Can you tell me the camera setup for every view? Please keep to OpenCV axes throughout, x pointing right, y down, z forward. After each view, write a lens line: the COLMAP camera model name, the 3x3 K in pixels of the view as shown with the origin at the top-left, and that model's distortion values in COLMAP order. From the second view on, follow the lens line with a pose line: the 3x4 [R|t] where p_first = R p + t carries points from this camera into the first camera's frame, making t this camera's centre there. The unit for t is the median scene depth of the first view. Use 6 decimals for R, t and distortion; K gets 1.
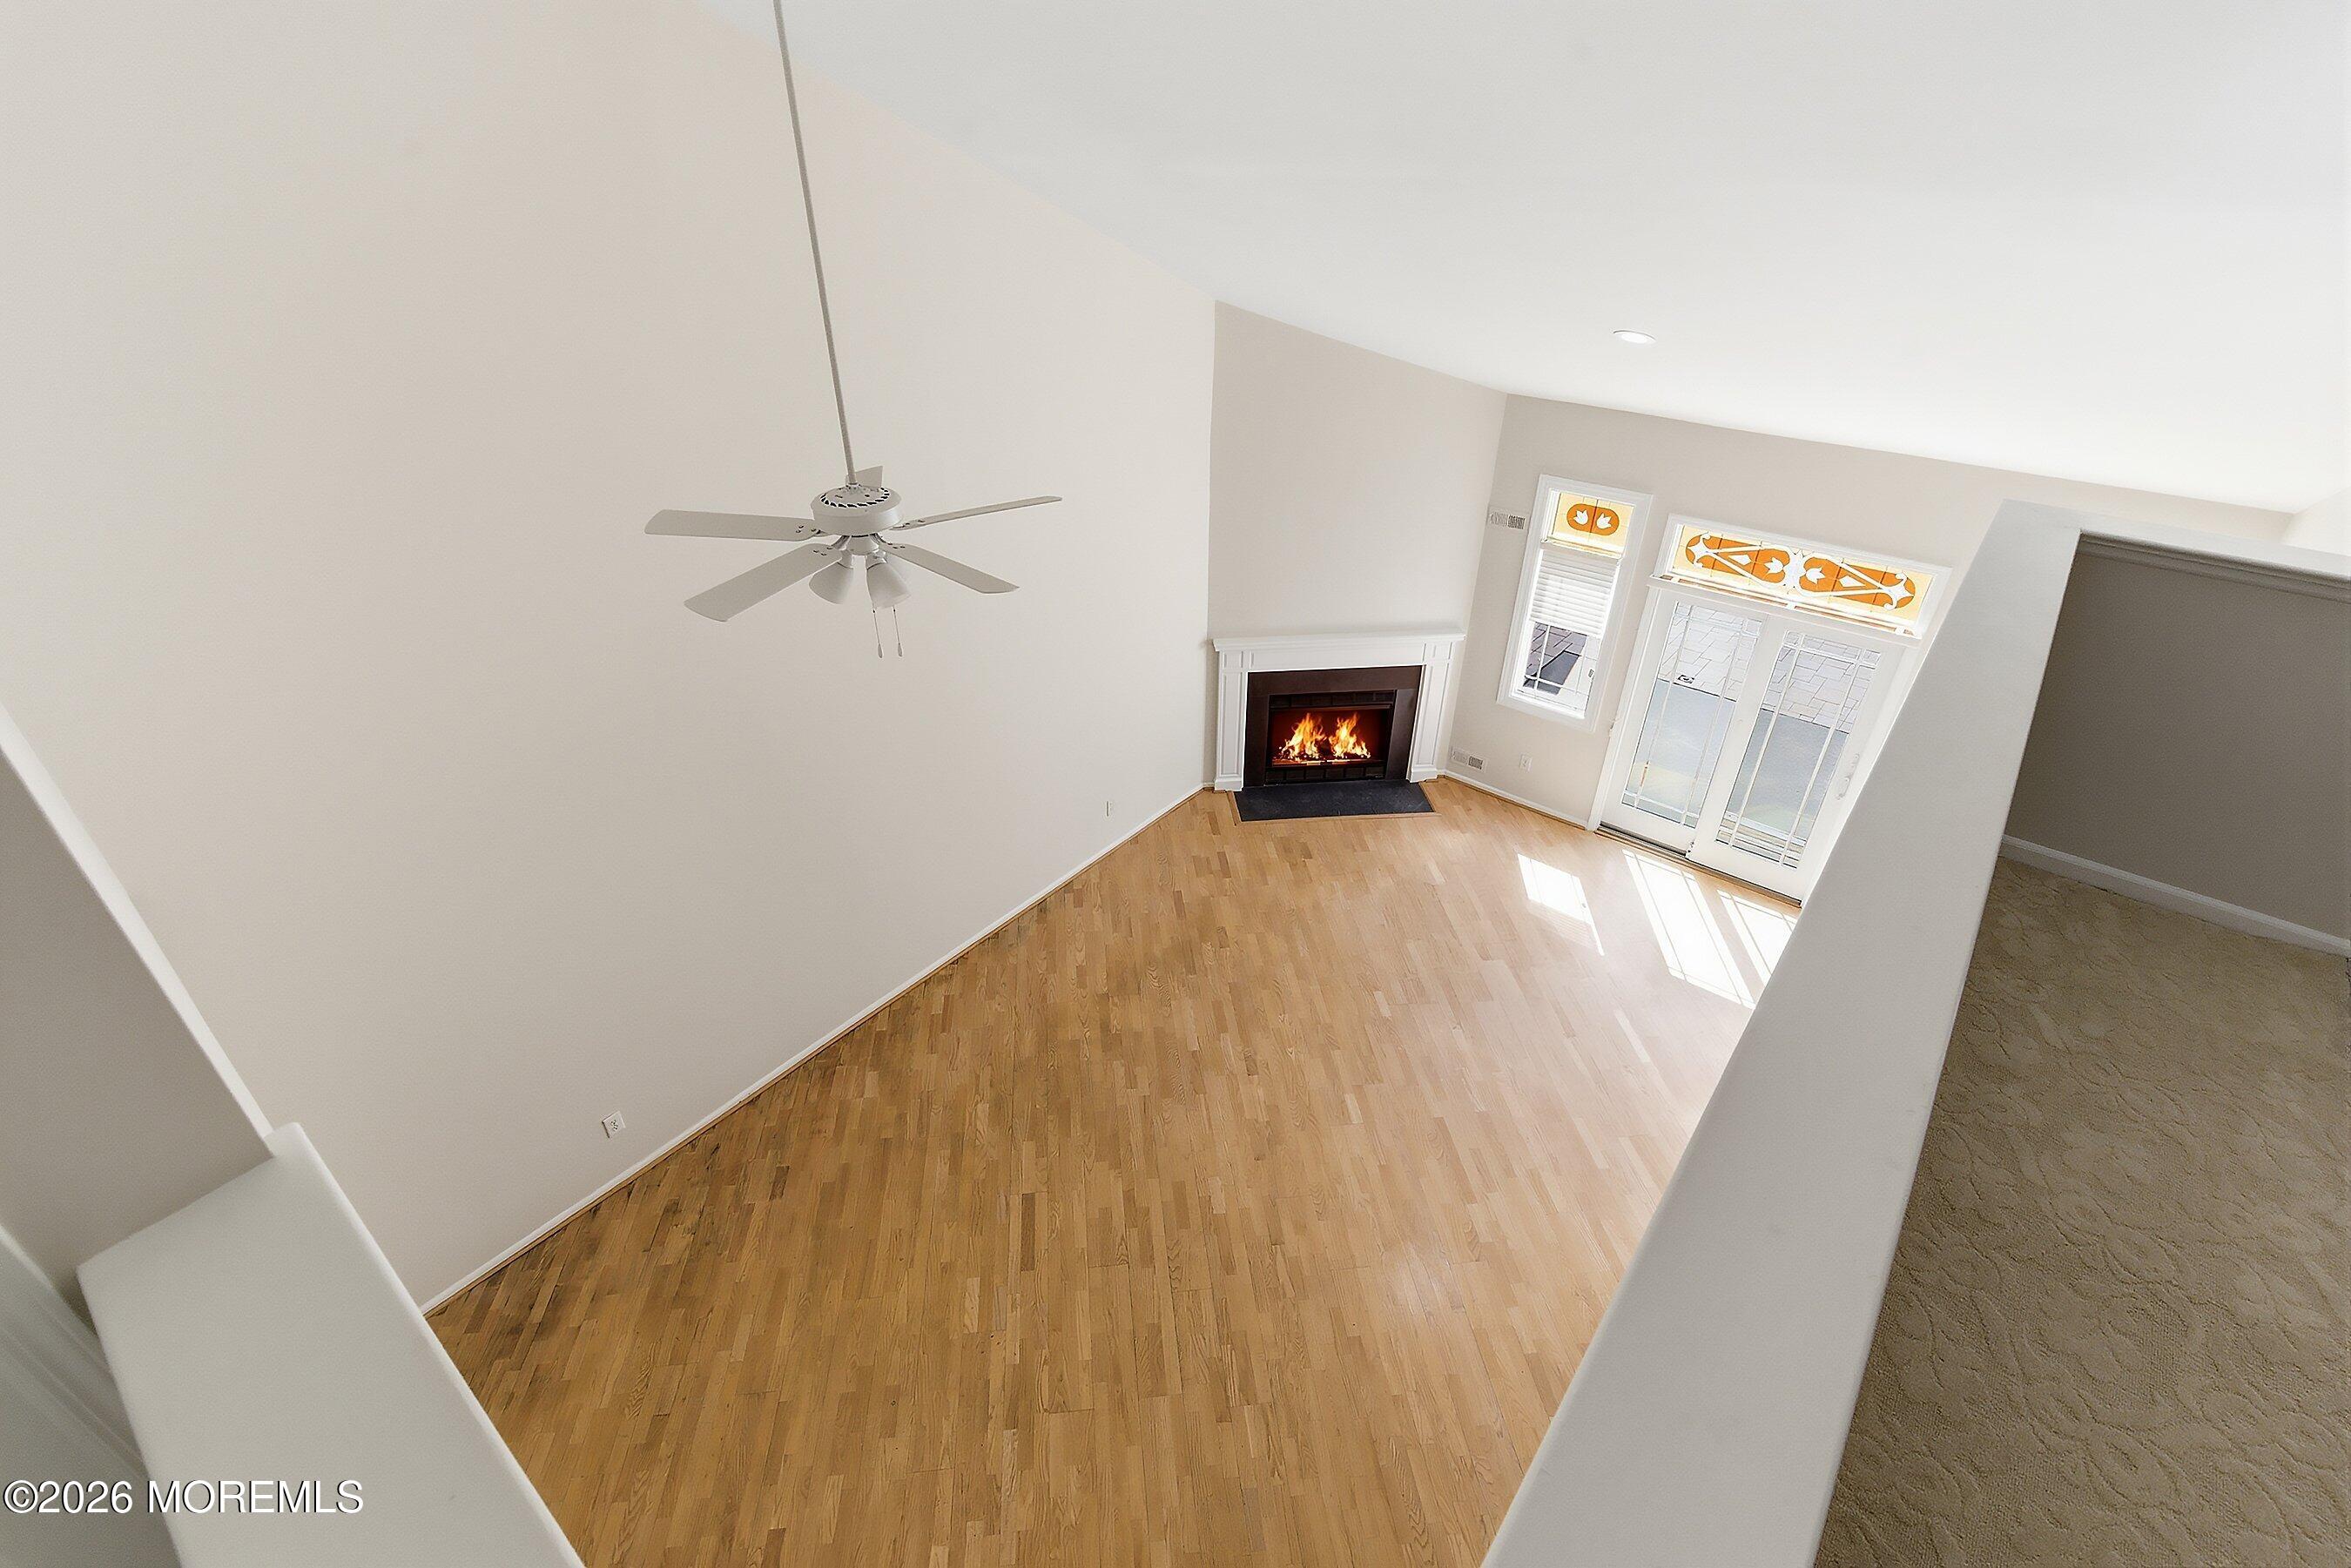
lens RADIAL K [[1104.7, 0, 1178.0], [0, 1104.7, 711.9], [0, 0, 1]] dist [0.001618, -0.000738]
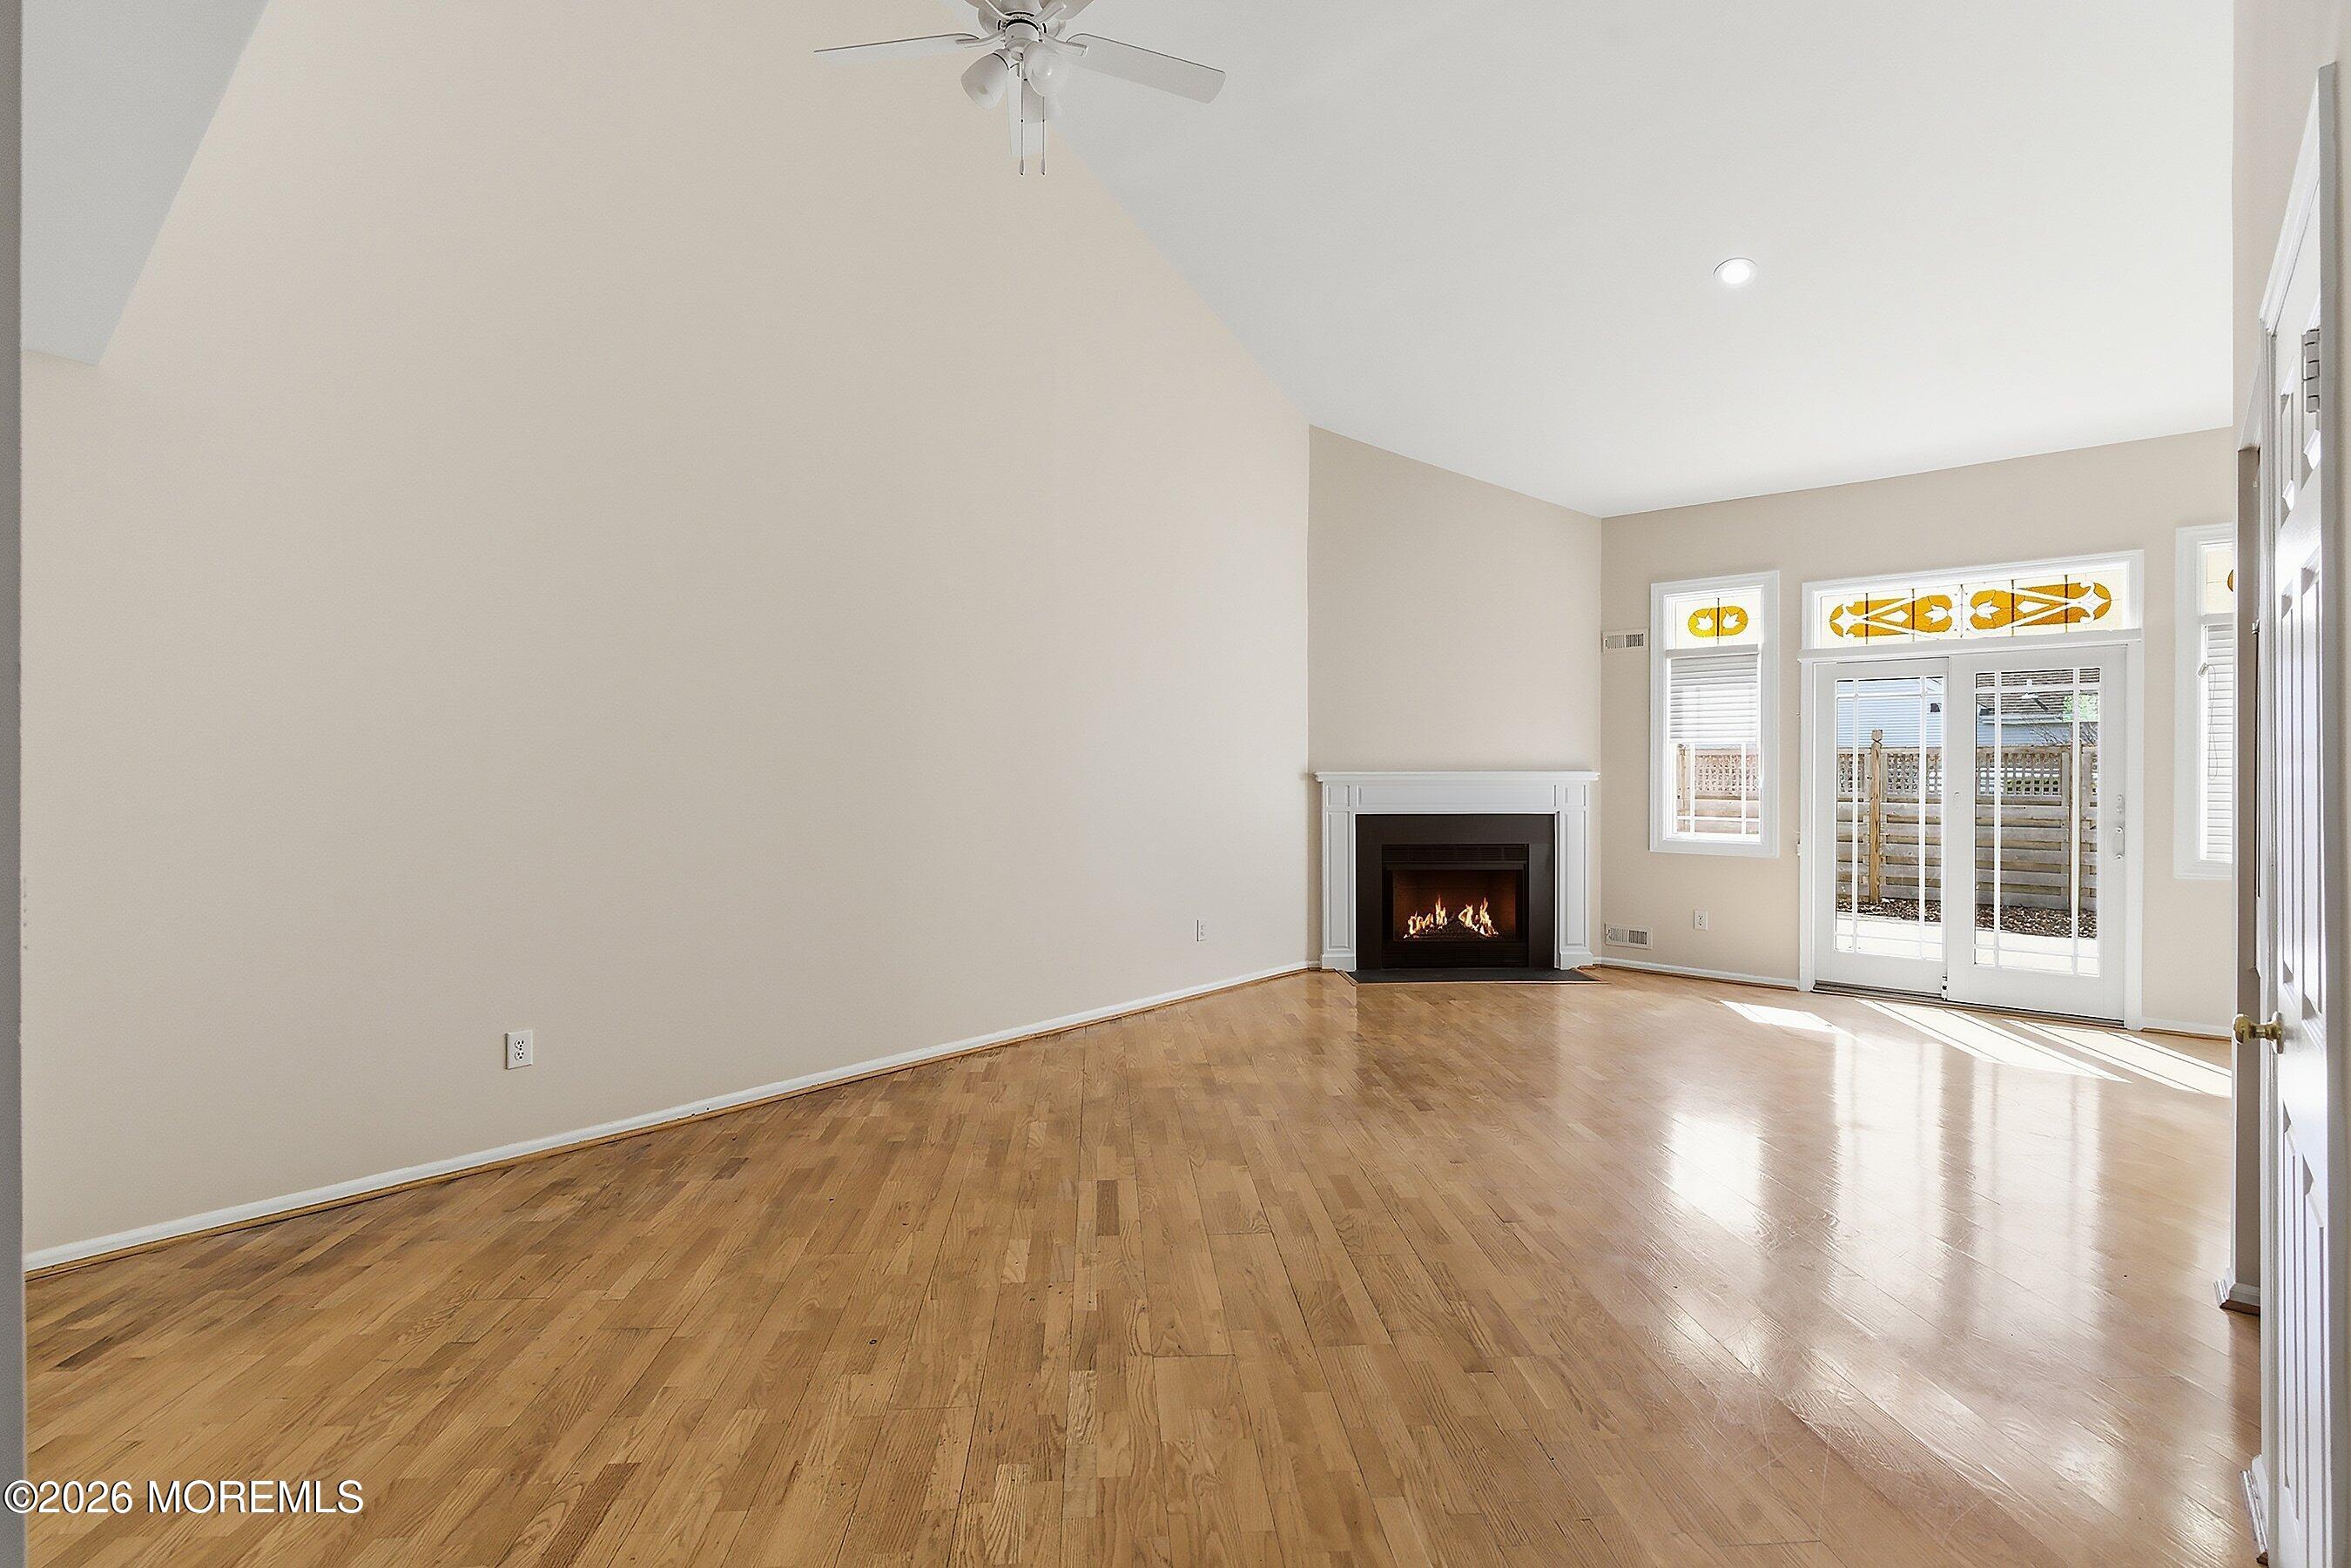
lens RADIAL K [[1104.7, 0, 1173.9], [0, 1104.7, 701.3], [0, 0, 1]] dist [0.001618, -0.000738]
pose [[0.999216, -0.000366, -0.039589, -0.066747], [-0.020722, 0.847211, -0.530853, 0.512689], [0.033735, 0.531257, 0.846539, 0.288568]]
